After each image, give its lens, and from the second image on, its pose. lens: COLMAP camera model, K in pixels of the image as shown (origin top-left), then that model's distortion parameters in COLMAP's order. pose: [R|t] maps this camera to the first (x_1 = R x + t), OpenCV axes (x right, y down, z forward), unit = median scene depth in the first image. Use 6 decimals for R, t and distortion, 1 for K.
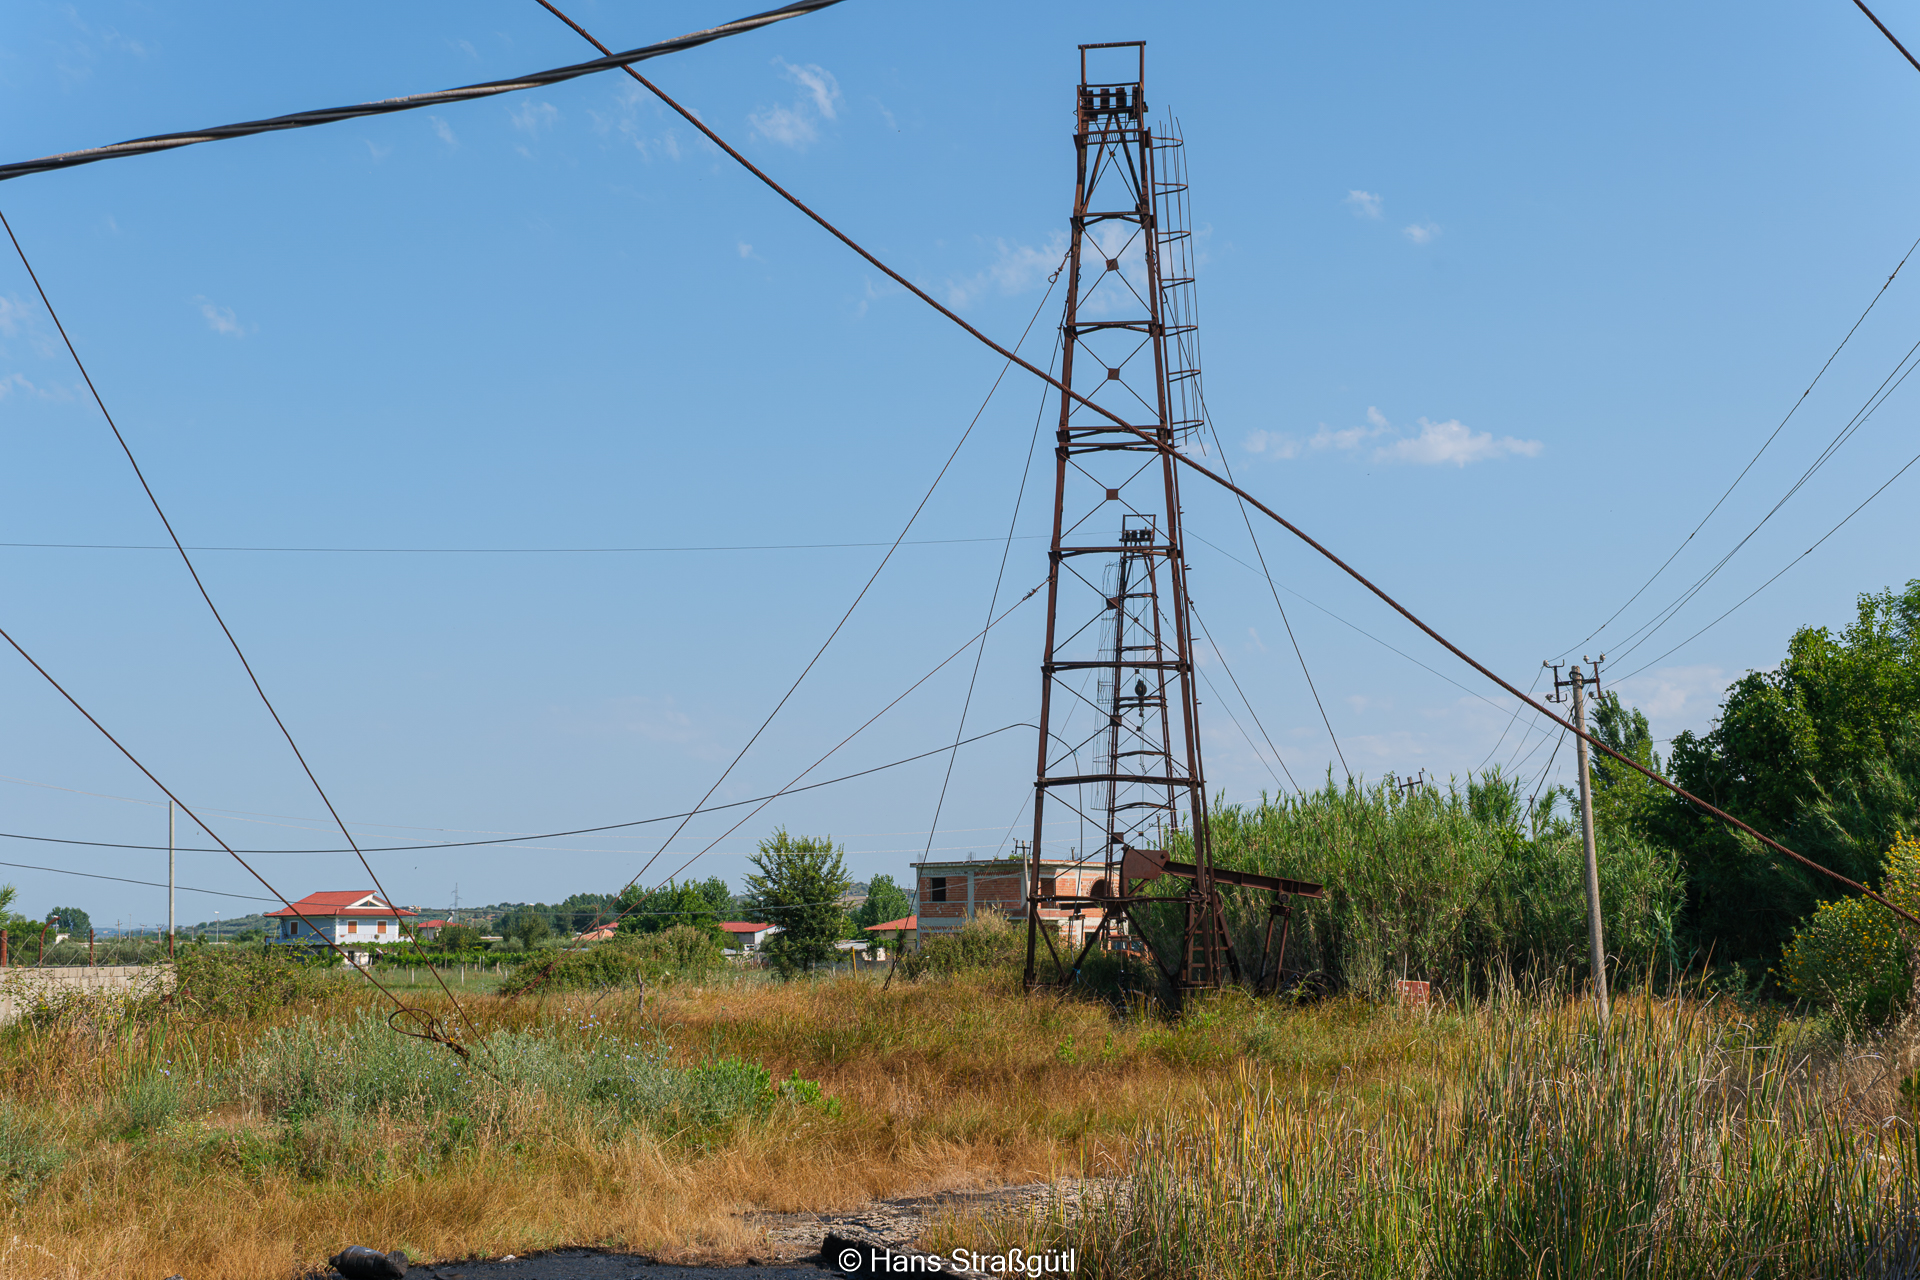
lens RADIAL K [[2447.1, 0, 959.6], [0, 2447.1, 645.5], [0, 0, 1]] dist [0.100037, 0.000000]
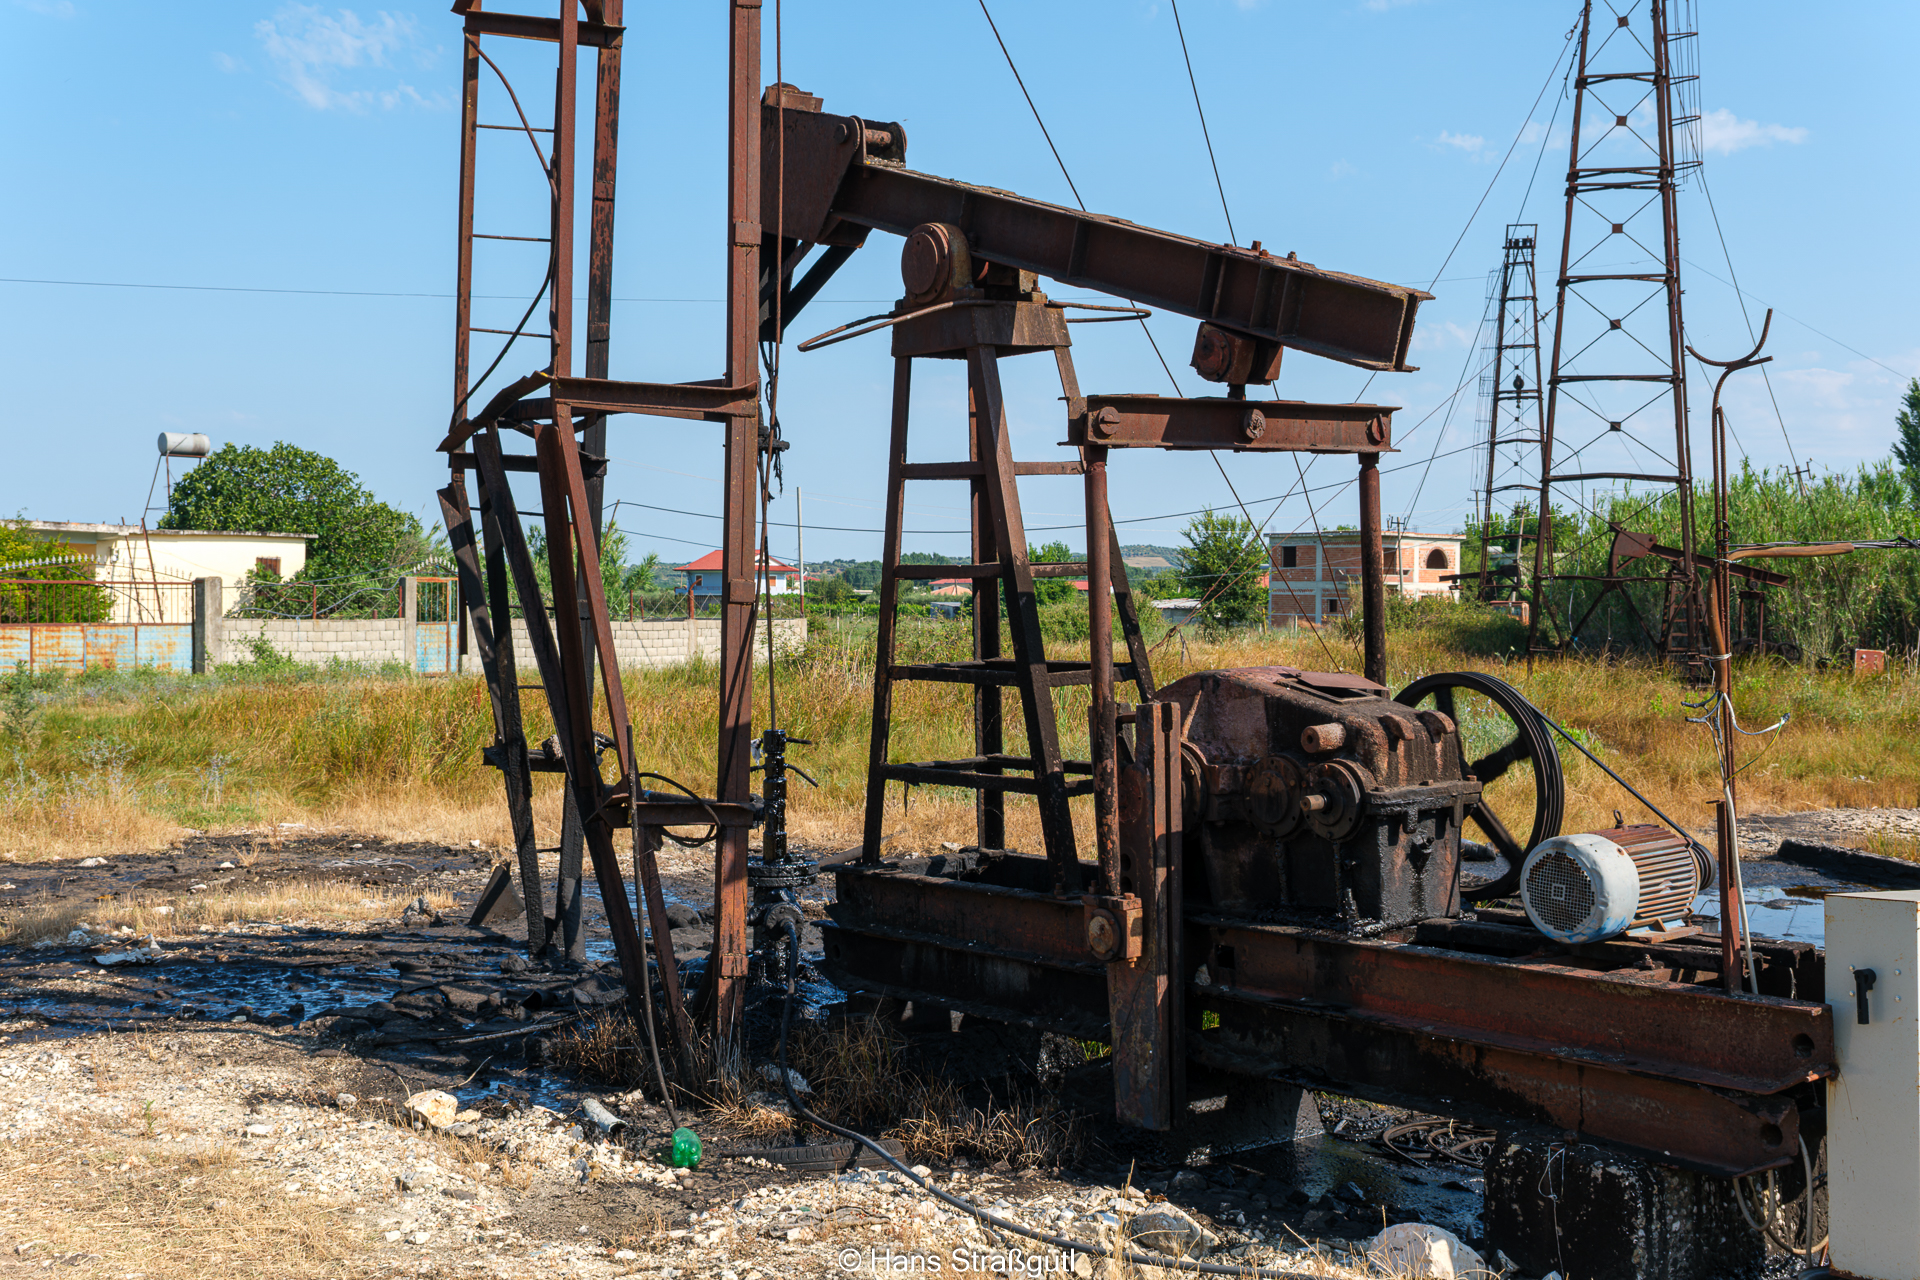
lens RADIAL K [[2219.1, 0, 961.3], [0, 2219.1, 638.7], [0, 0, 1]] dist [0.049756, 0.000000]
pose [[0.993514, 0.014080, -0.112833, -0.070423], [0.001790, 0.990244, 0.139333, -0.010086], [0.113694, -0.138632, 0.983796, -0.053669]]
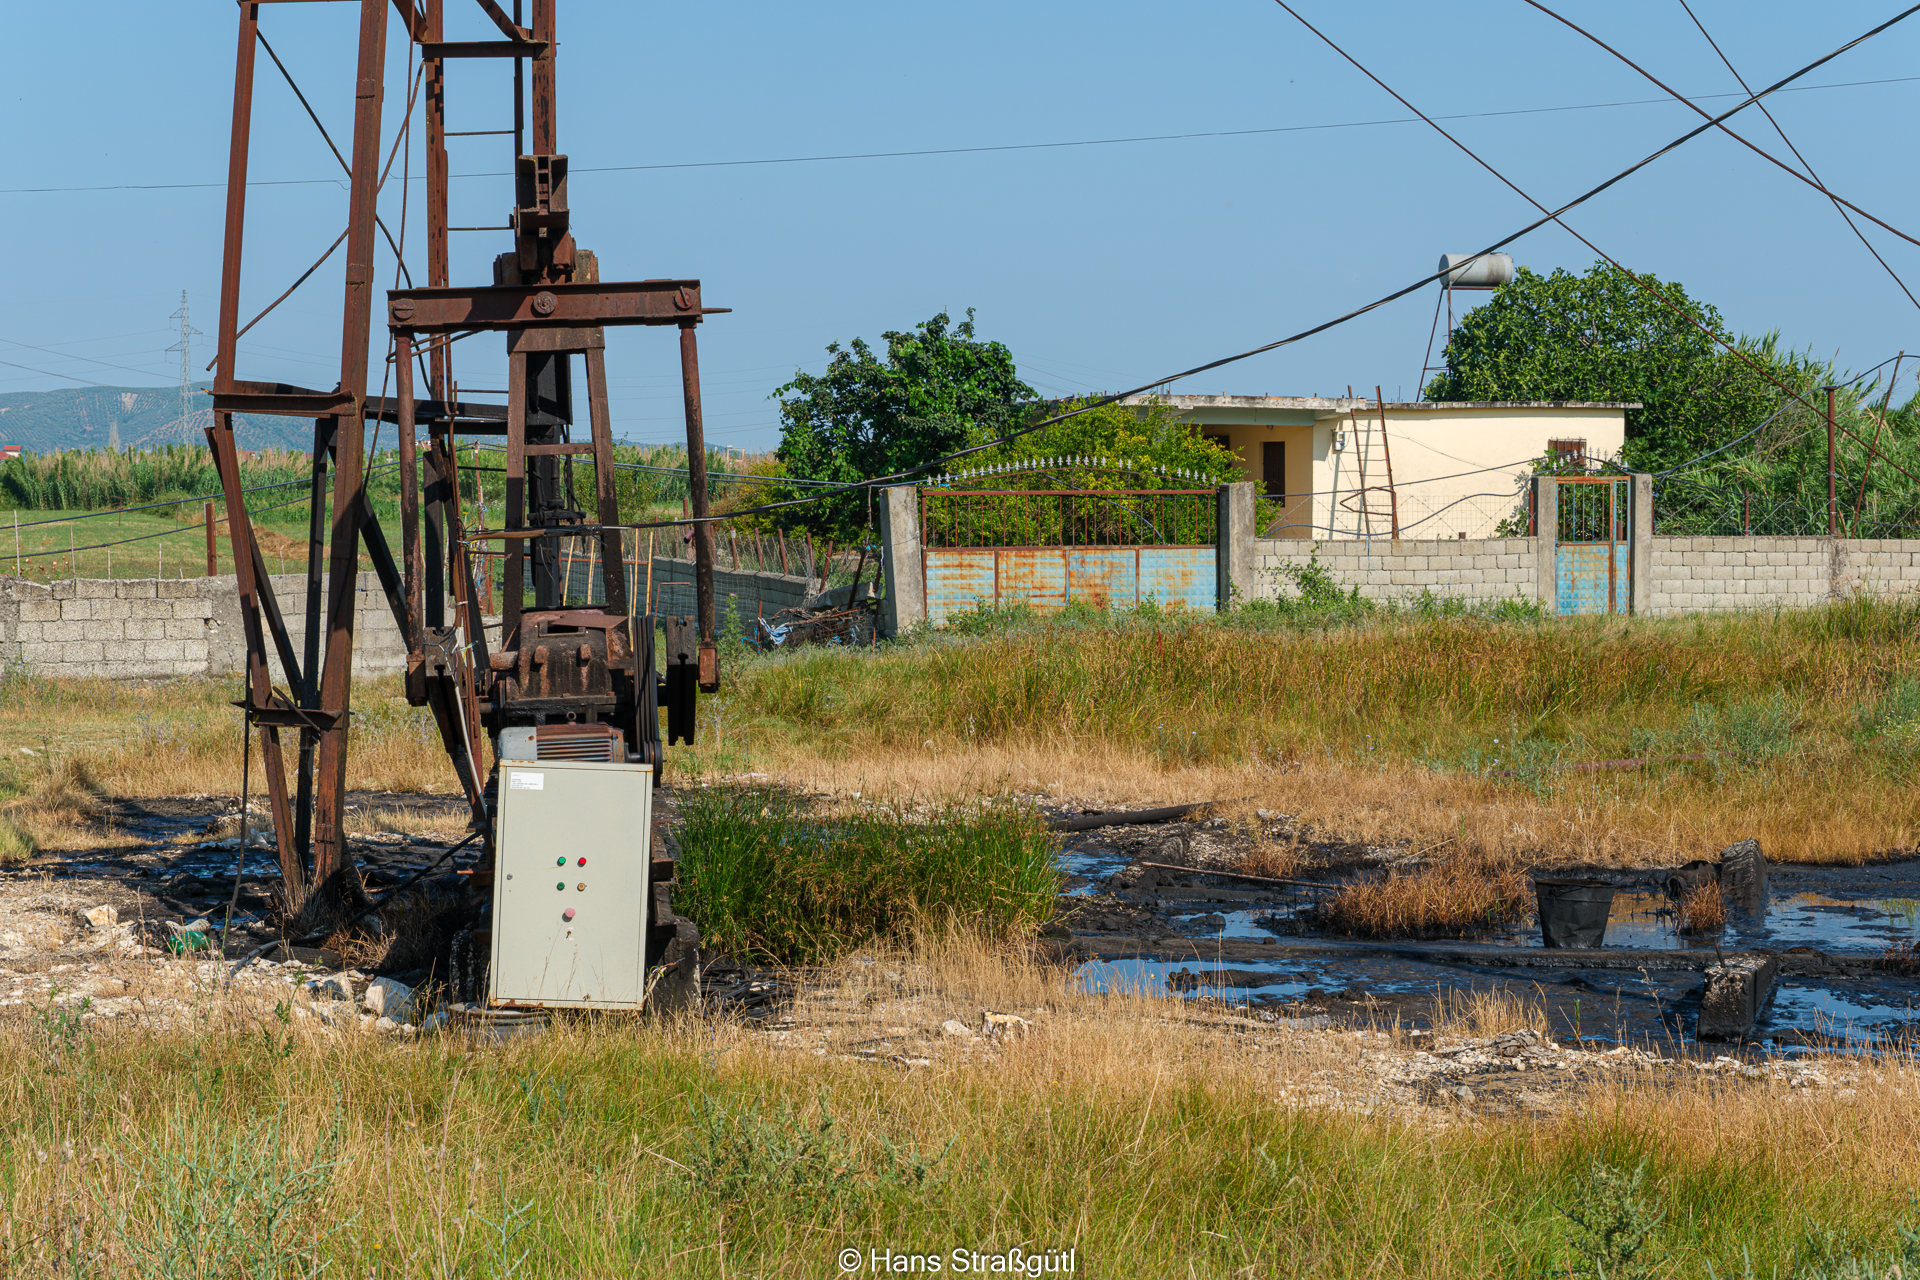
lens RADIAL K [[3882.3, 0, 959.9], [0, 3882.3, 638.6], [0, 0, 1]] dist [0.018474, 0.000000]
pose [[0.787333, 0.027427, -0.615917, 1.544332], [0.074032, 0.987576, 0.138614, -0.141383], [0.612066, -0.154733, 0.775521, -0.691279]]
